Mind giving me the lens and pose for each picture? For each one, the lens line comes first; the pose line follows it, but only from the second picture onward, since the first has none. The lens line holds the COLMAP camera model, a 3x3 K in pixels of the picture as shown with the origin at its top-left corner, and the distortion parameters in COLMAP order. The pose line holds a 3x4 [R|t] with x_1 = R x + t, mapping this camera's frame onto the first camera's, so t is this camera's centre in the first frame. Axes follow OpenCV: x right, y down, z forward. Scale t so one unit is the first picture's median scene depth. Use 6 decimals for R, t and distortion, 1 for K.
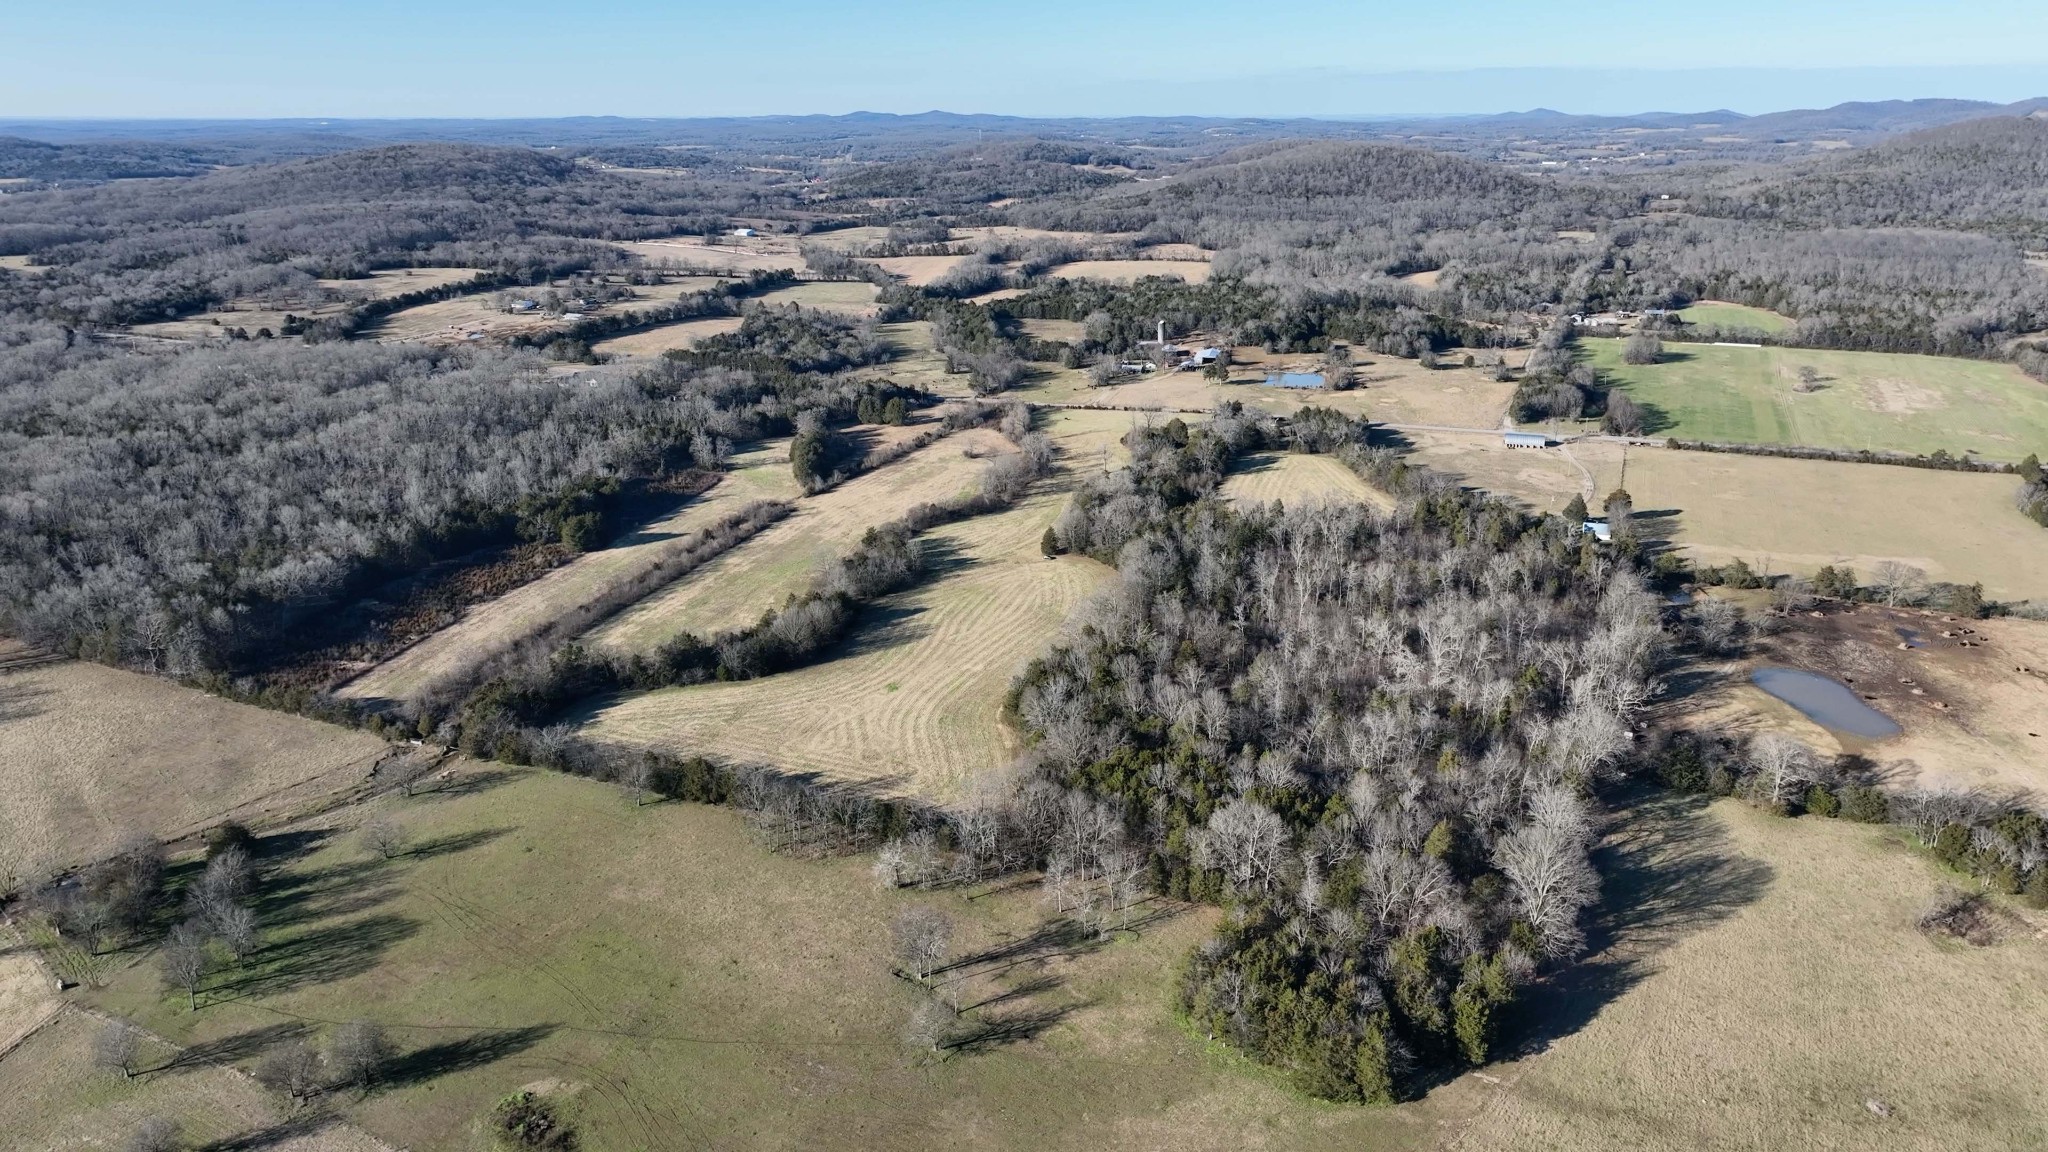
lens RADIAL K [[1447.7, 0, 1019.5], [0, 1447.7, 575.9], [0, 0, 1]] dist [-0.006253, 0.025376]
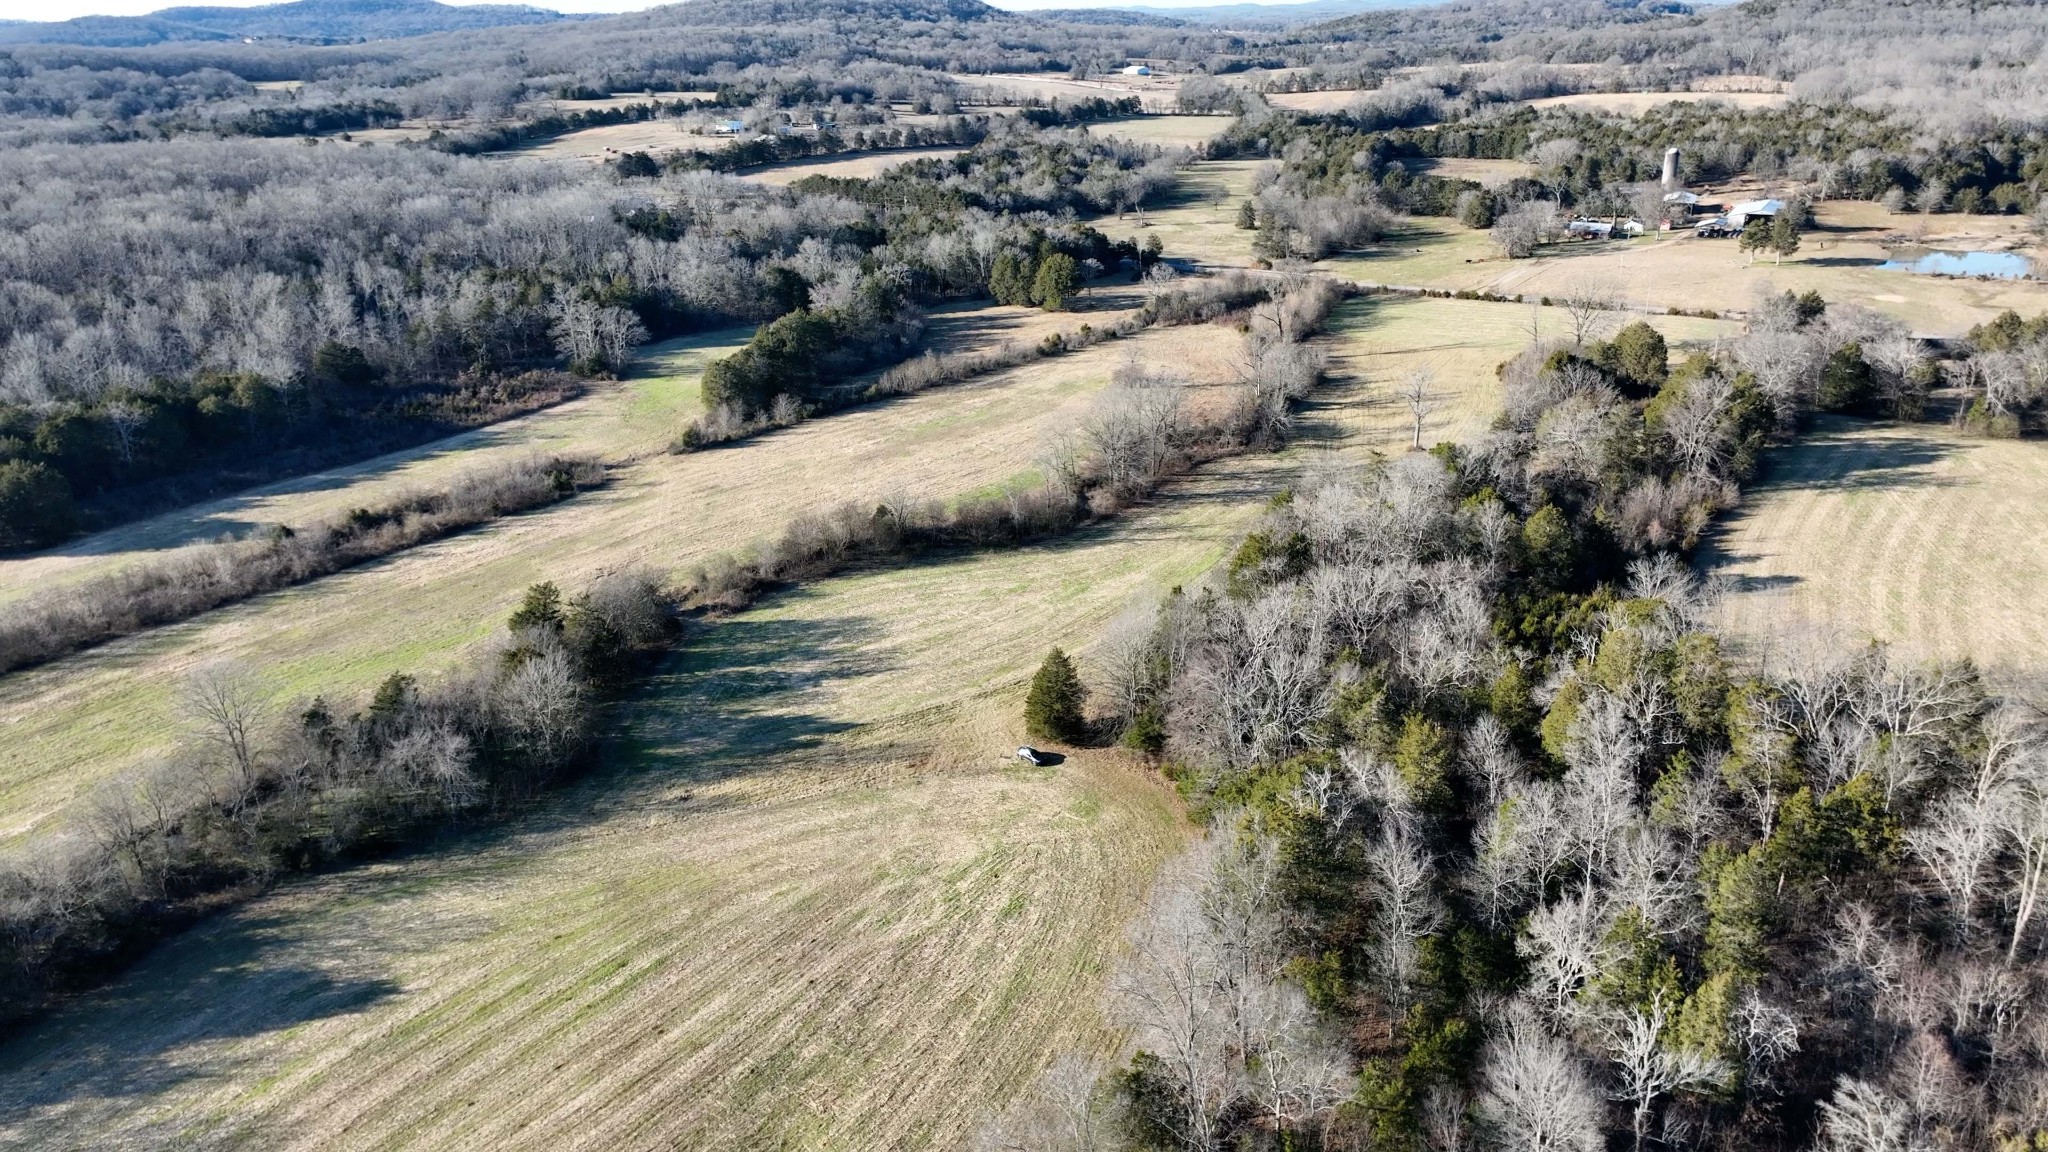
lens RADIAL K [[1447.7, 0, 1017.0], [0, 1447.7, 564.4], [0, 0, 1]] dist [-0.006253, 0.025376]
pose [[0.939836, 0.109087, -0.323742, 0.066435], [-0.089802, 0.993209, 0.073972, -0.045267], [0.329613, -0.040449, 0.943249, 0.448957]]
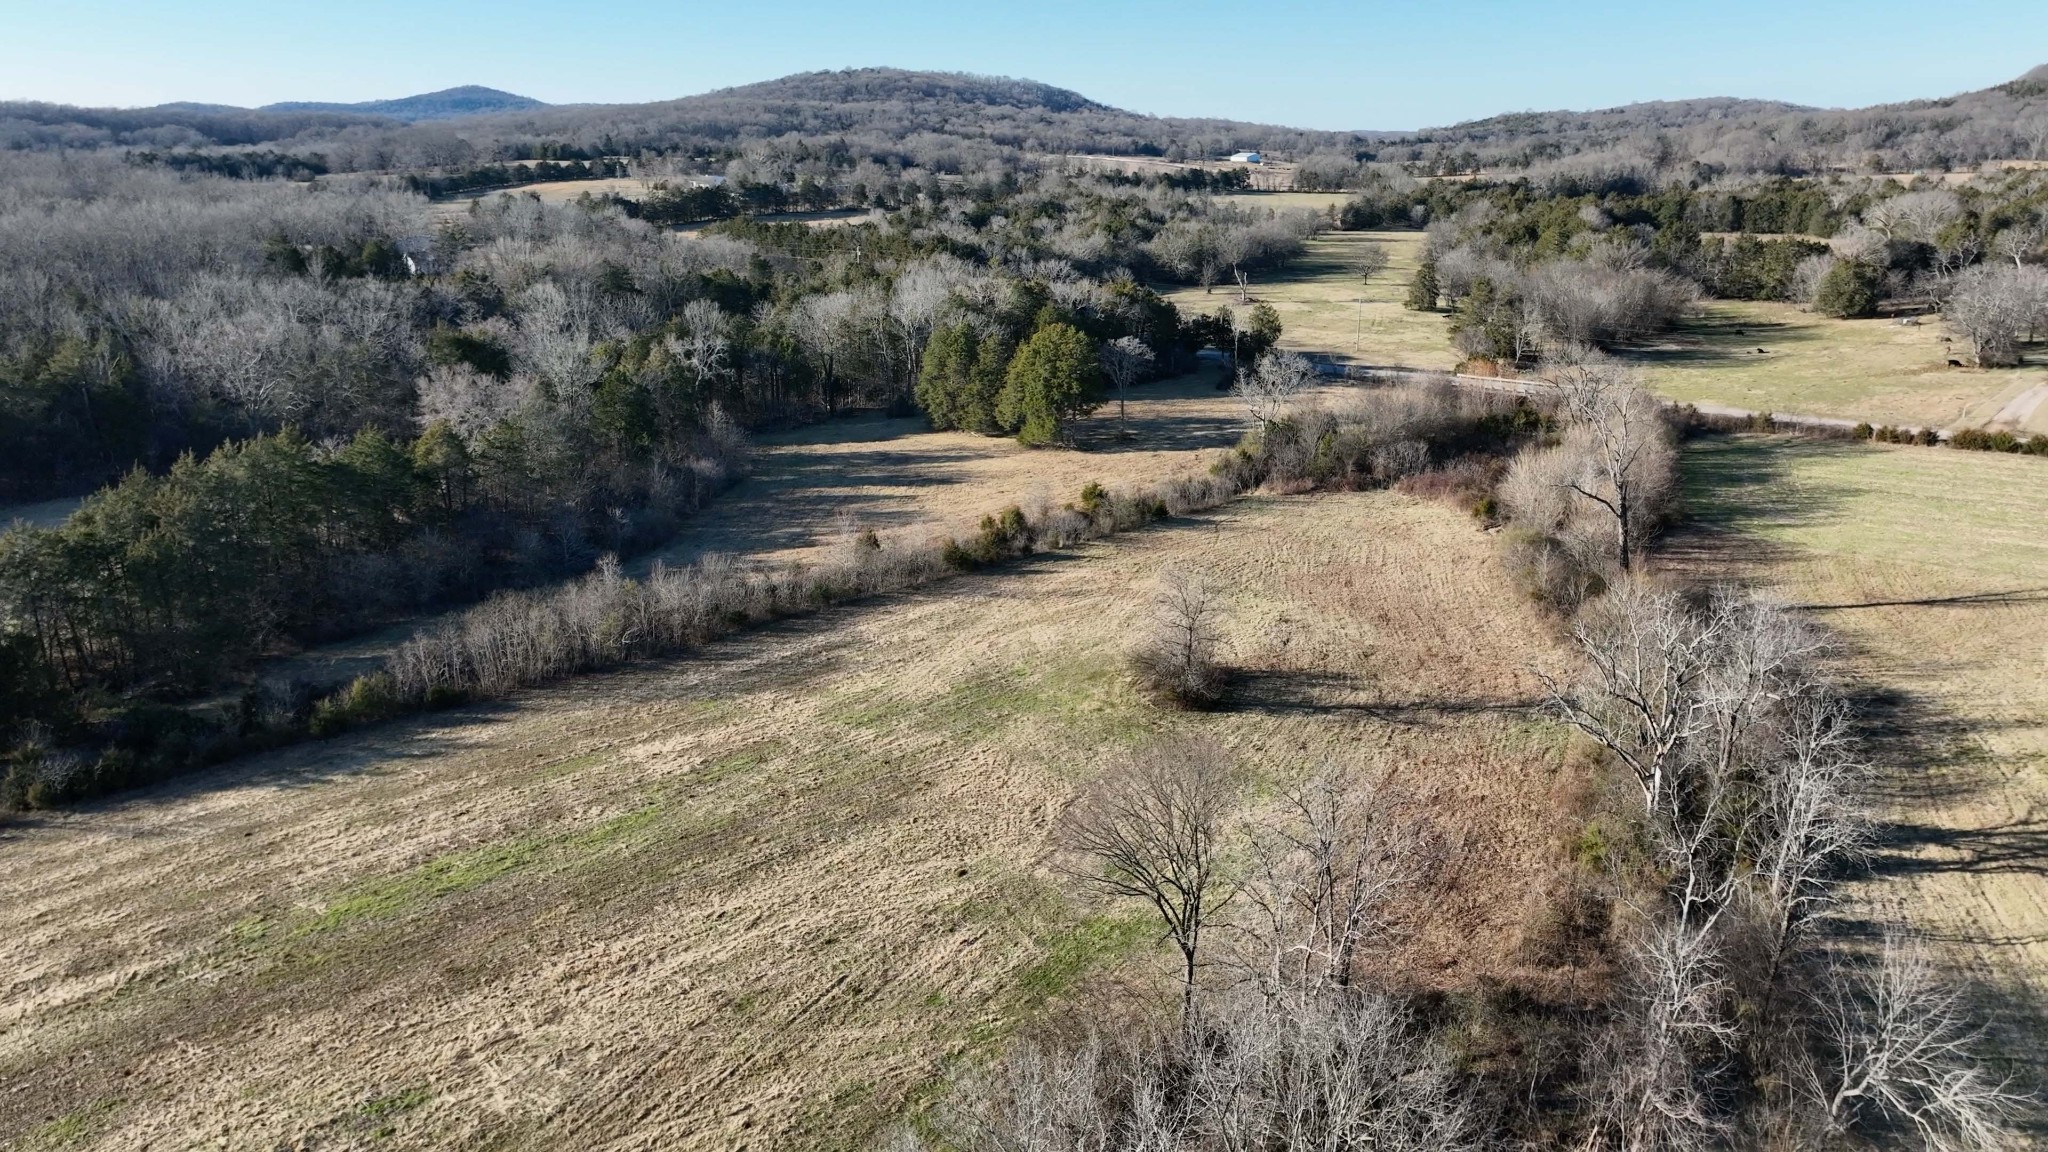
lens RADIAL K [[1447.7, 0, 1029.7], [0, 1447.7, 562.5], [0, 0, 1]] dist [-0.006253, 0.025376]
pose [[0.914692, 0.117567, -0.386675, 0.003953], [-0.126658, 0.991944, 0.001983, -0.074674], [0.383793, 0.047162, 0.922214, 0.686880]]
